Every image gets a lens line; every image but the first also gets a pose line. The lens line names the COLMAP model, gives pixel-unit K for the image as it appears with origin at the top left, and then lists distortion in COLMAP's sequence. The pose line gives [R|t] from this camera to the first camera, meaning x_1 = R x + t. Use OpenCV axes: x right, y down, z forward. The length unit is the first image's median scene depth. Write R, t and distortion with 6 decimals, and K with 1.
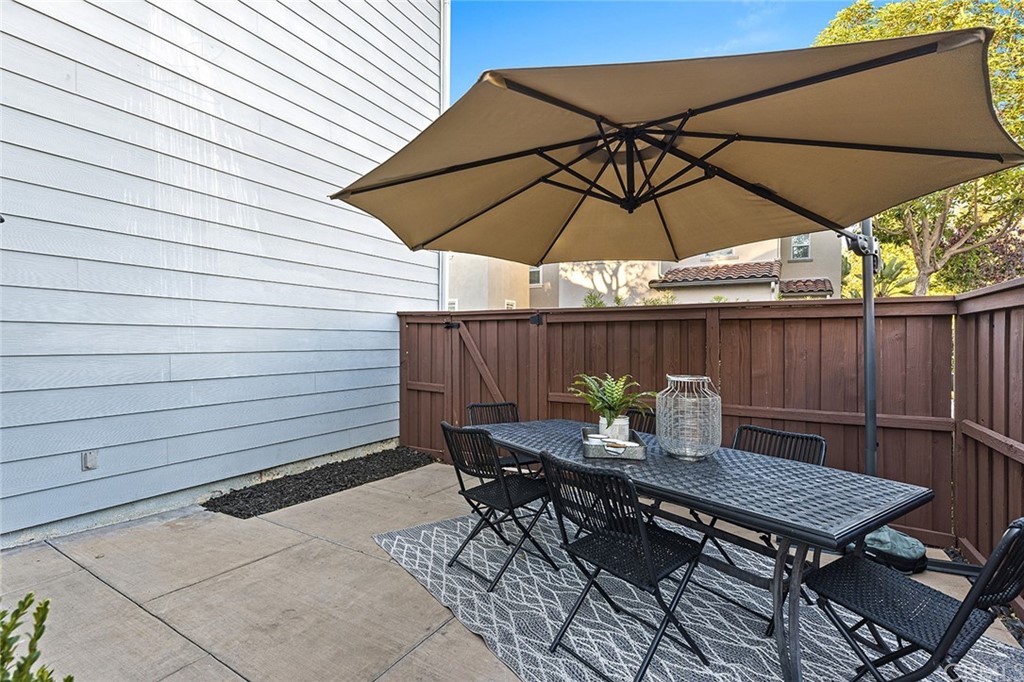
lens RADIAL K [[468.9, 0, 508.2], [0, 468.9, 338.6], [0, 0, 1]] dist [-0.001718, 0.000101]
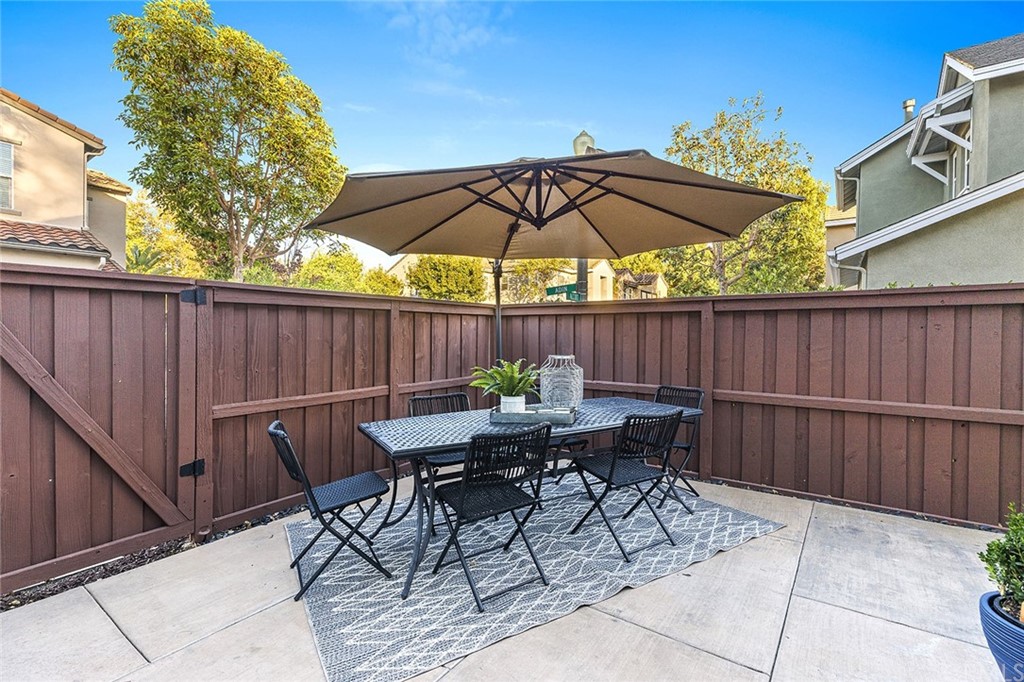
lens RADIAL K [[468.9, 0, 507.1], [0, 468.9, 335.9], [0, 0, 1]] dist [-0.001718, 0.000101]
pose [[0.095384, -0.019941, 0.995241, -0.687763], [-0.004683, 0.999779, 0.020481, -0.002367], [-0.995429, -0.006614, 0.095270, 0.668061]]
